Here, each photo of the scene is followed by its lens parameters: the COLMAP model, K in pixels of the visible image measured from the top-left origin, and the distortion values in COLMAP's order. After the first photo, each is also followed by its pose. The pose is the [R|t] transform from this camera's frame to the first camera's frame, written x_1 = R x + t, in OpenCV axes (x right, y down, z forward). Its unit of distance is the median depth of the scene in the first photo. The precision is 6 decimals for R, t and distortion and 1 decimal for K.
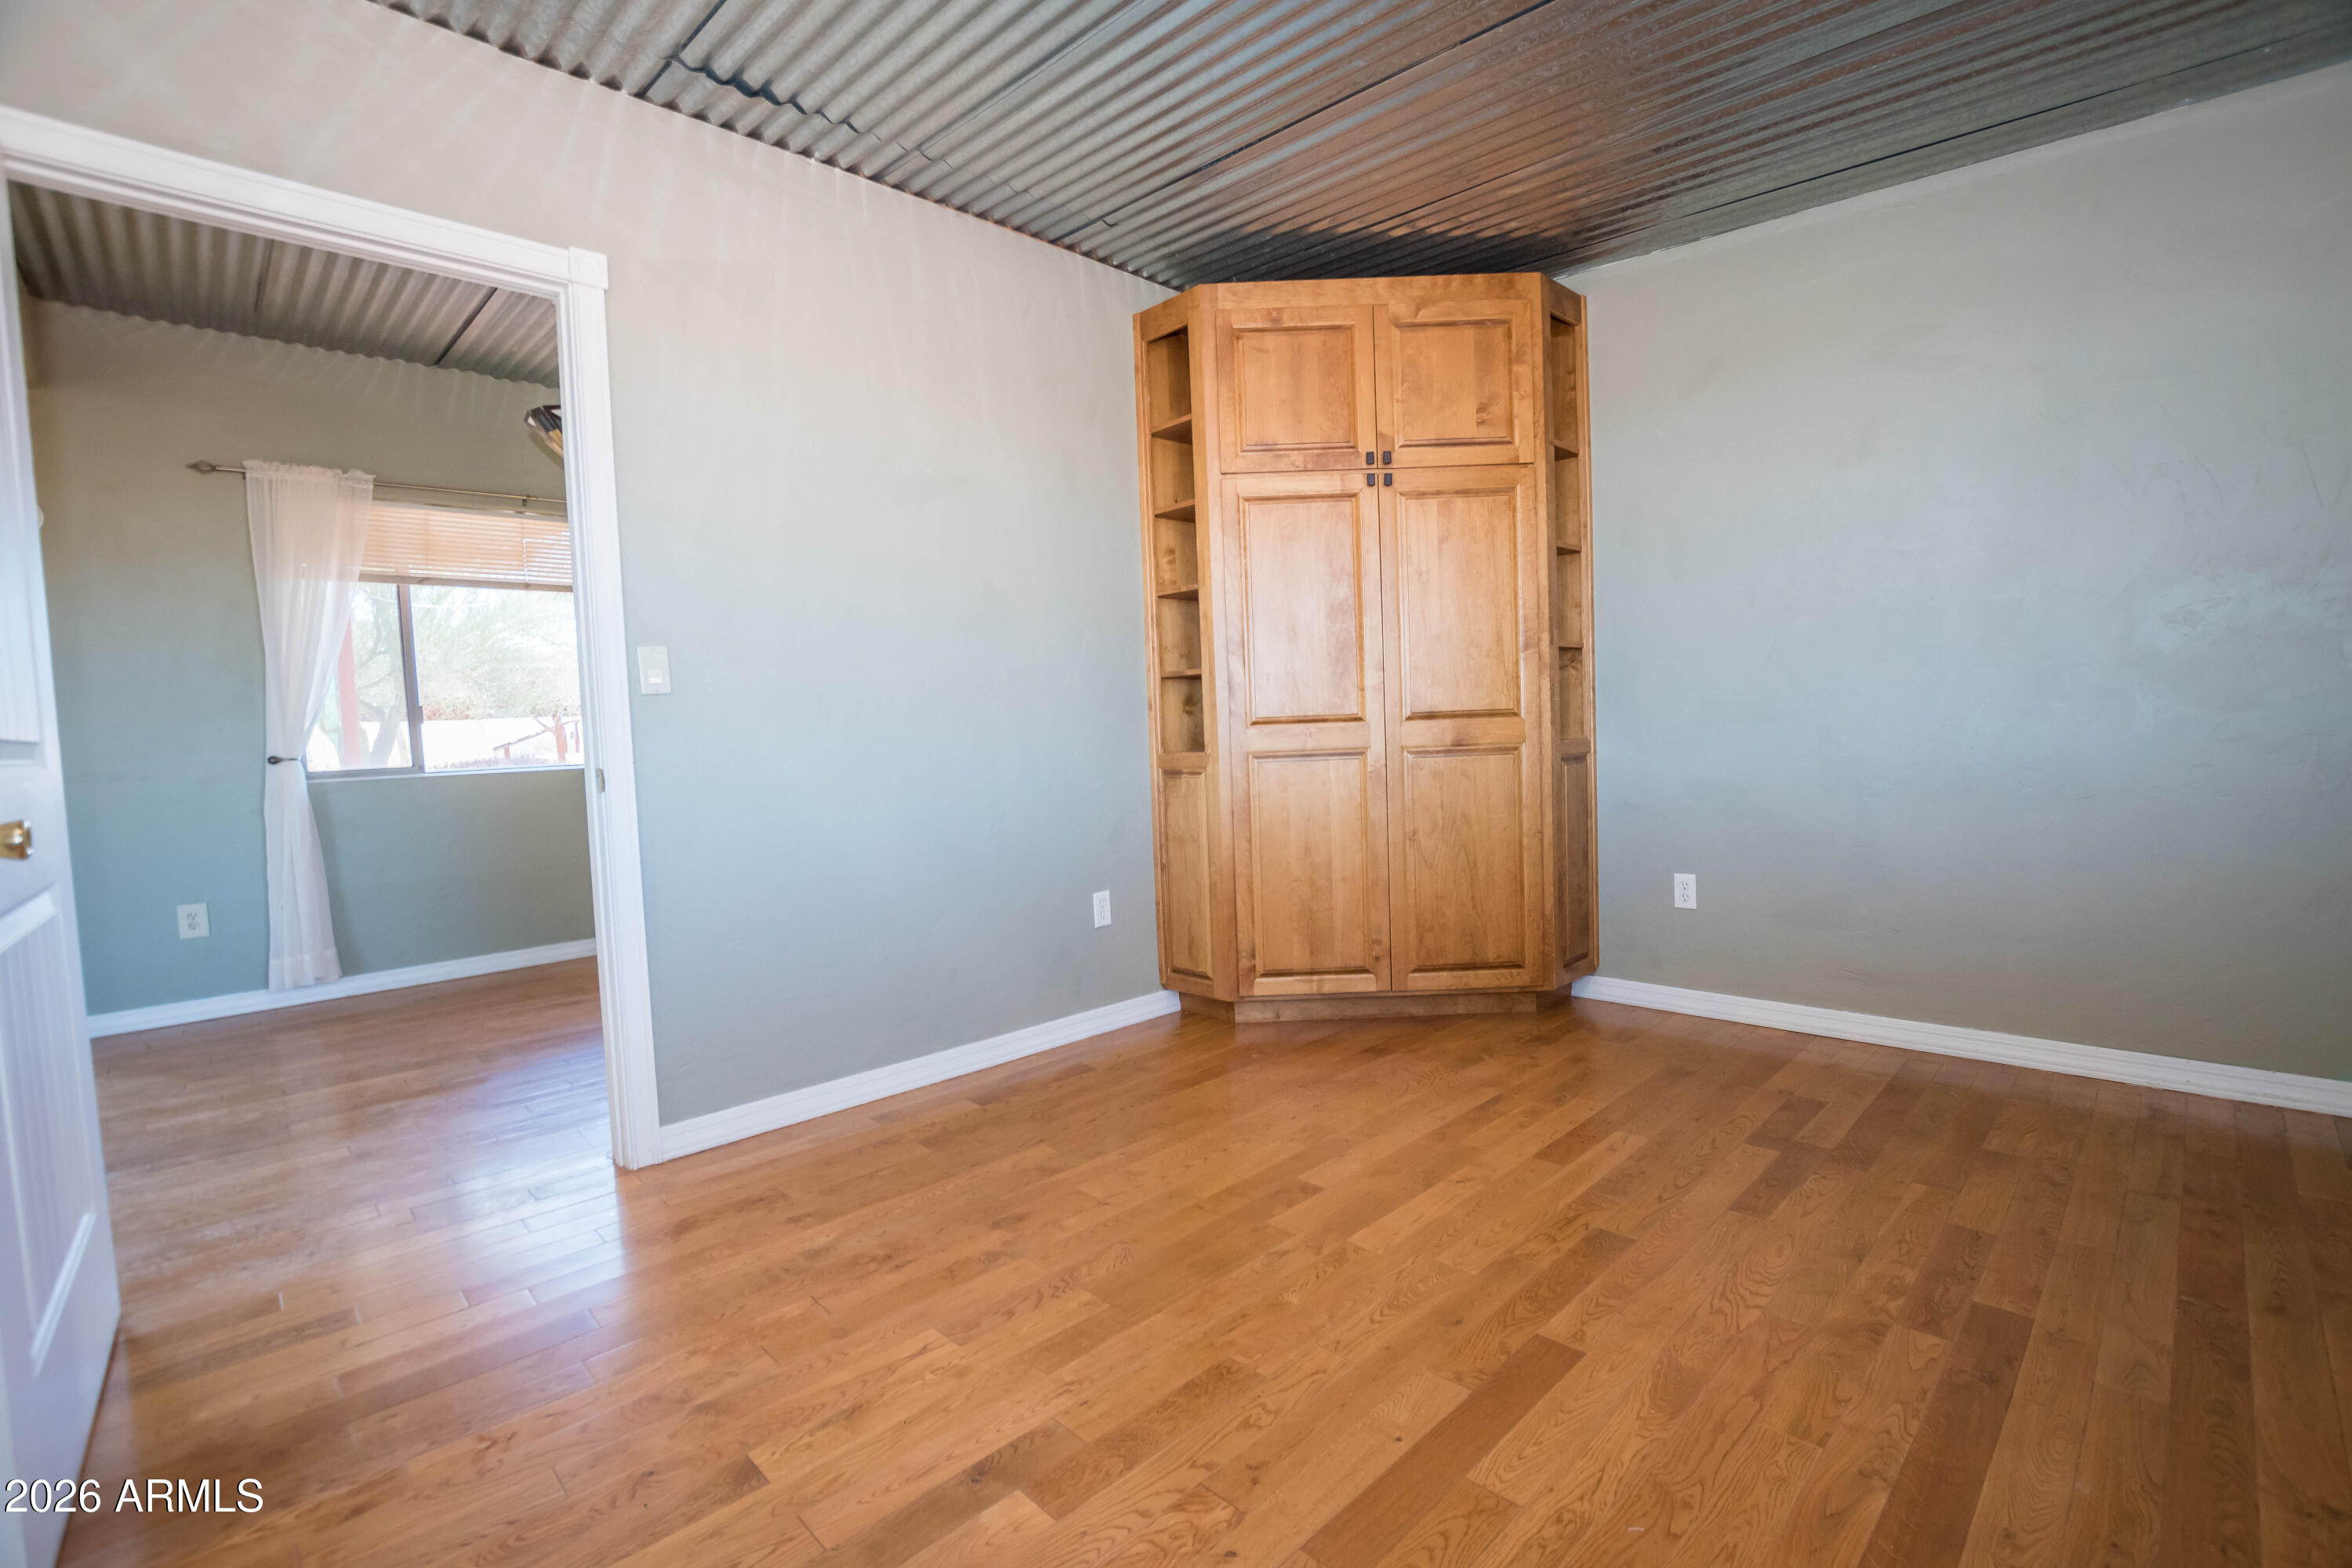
lens RADIAL K [[1033.2, 0, 1180.8], [0, 1033.2, 790.6], [0, 0, 1]] dist [-0.045382, -0.000147]
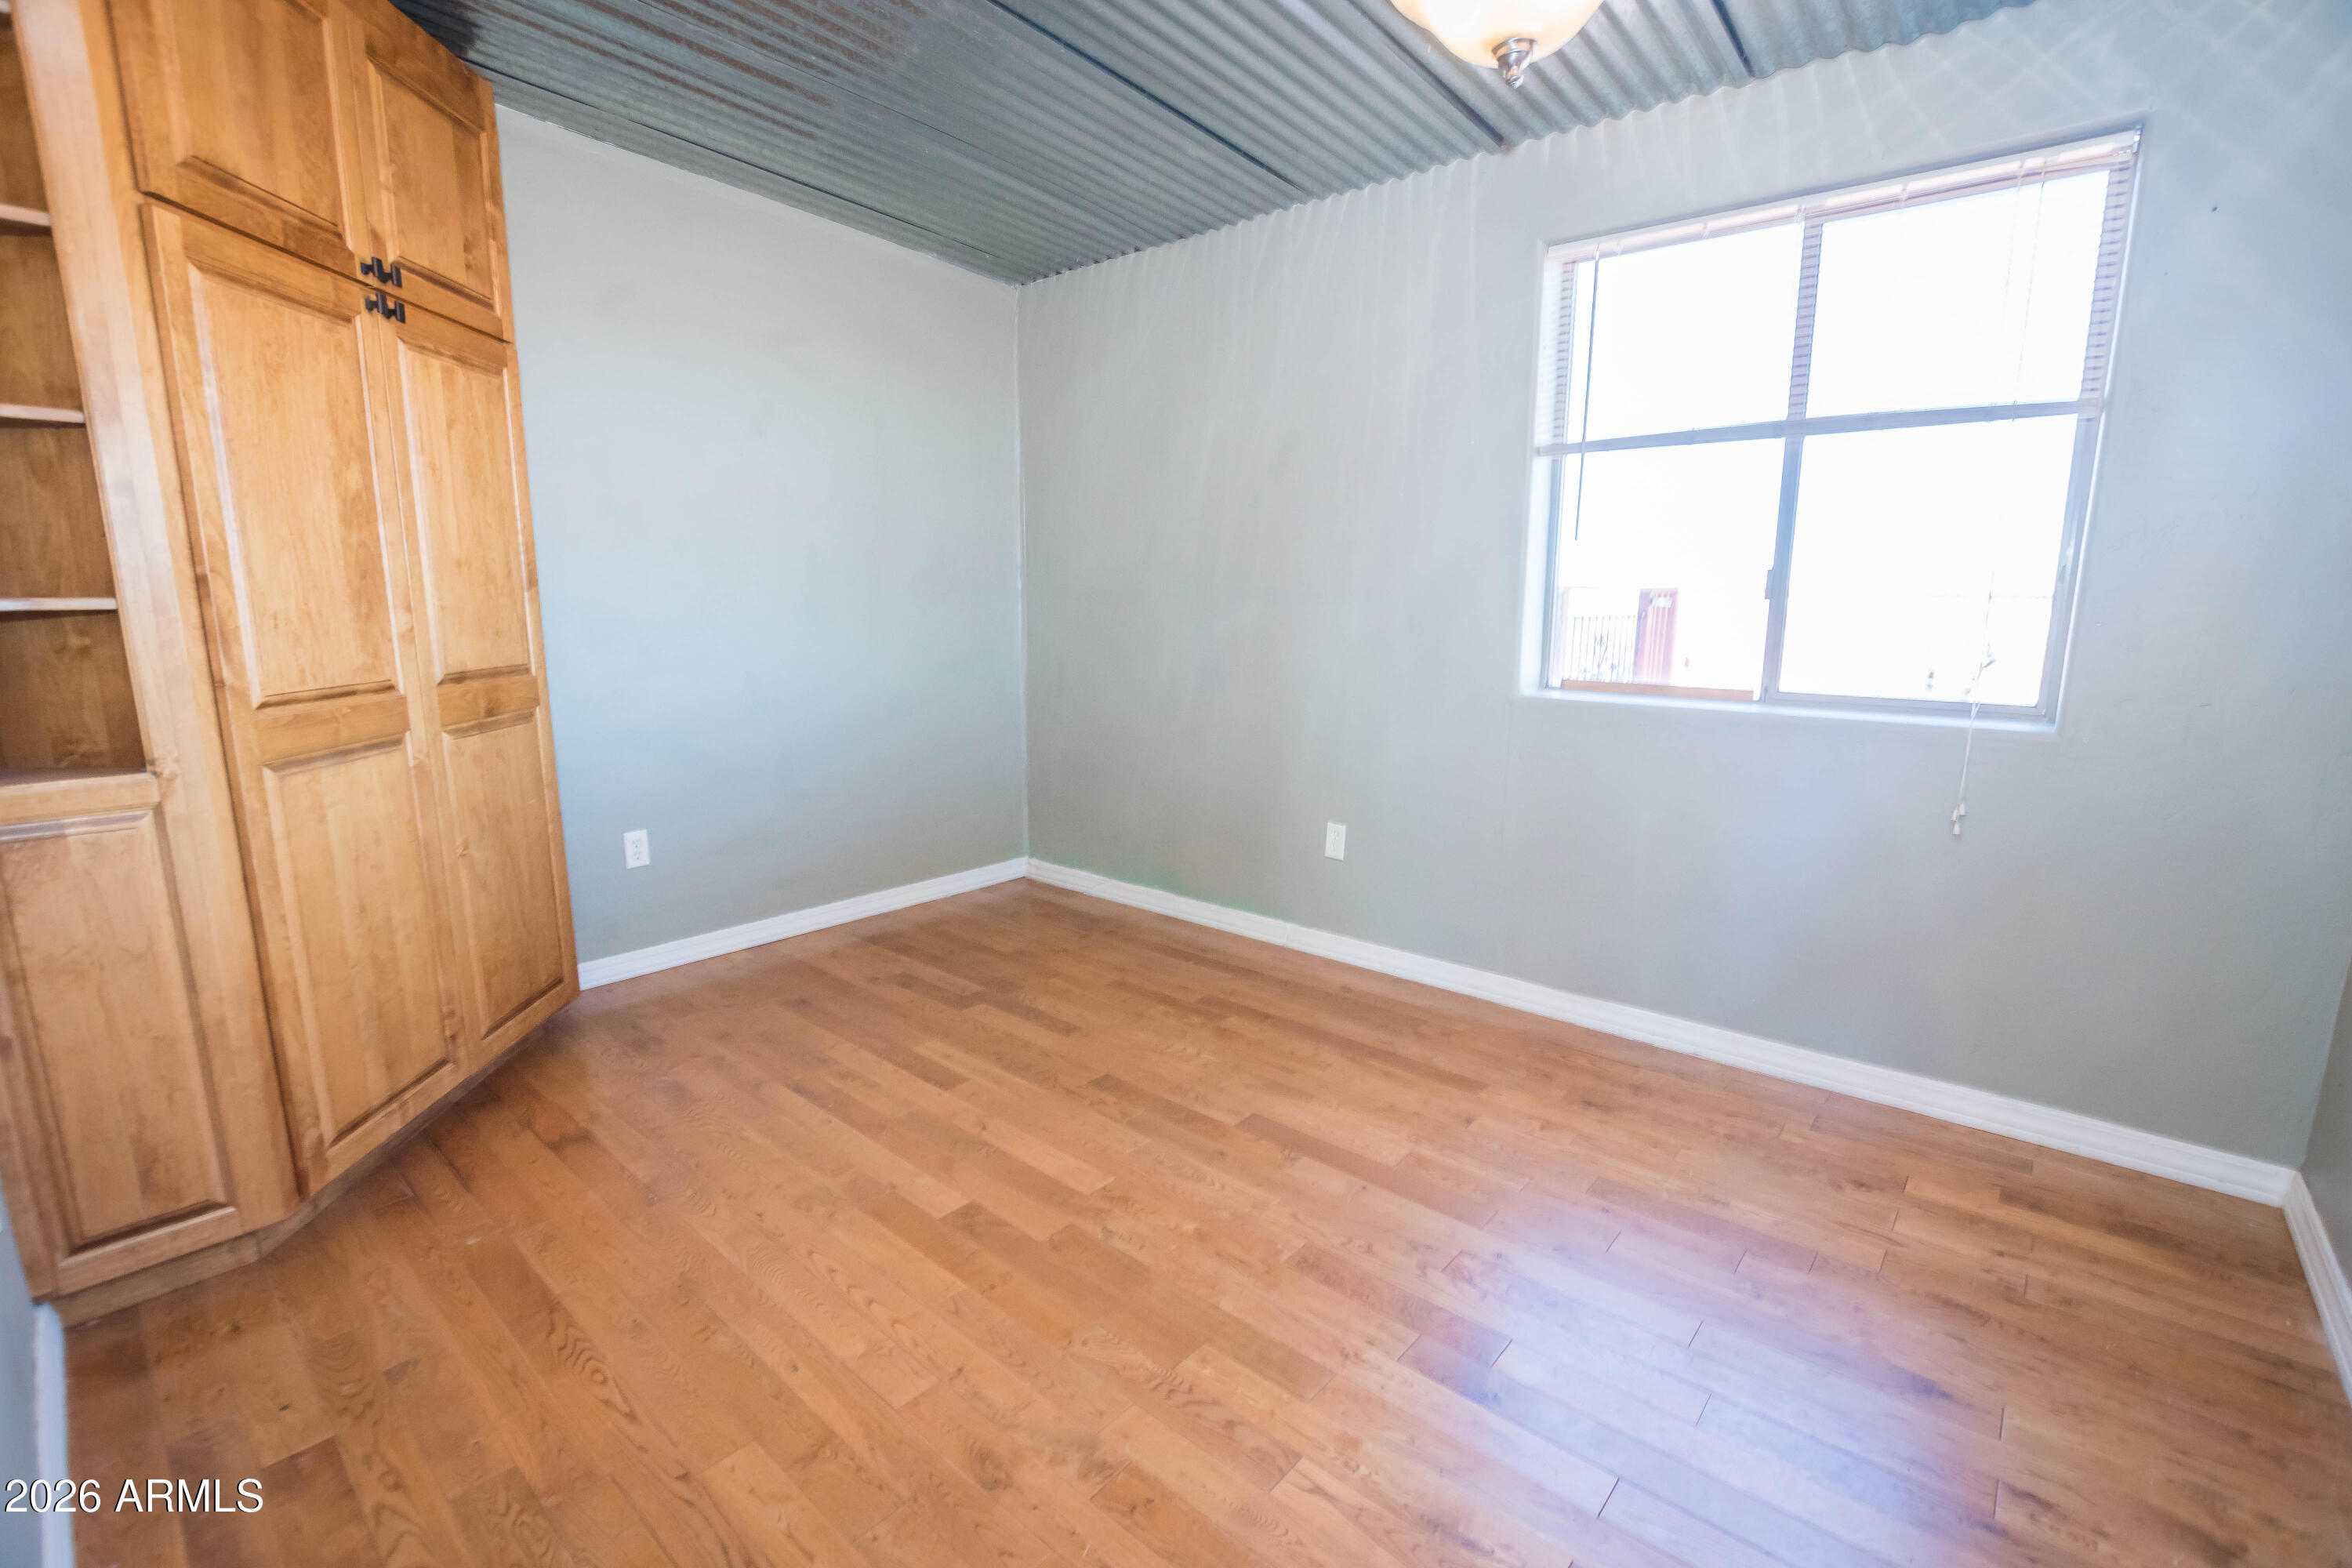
lens RADIAL K [[1033.2, 0, 1180.8], [0, 1033.2, 790.6], [0, 0, 1]] dist [-0.045382, -0.000147]
pose [[-0.080458, -0.148543, 0.985627, -0.682722], [0.060118, 0.986310, 0.153553, -0.101659], [-0.994943, 0.071609, -0.070426, 0.792700]]
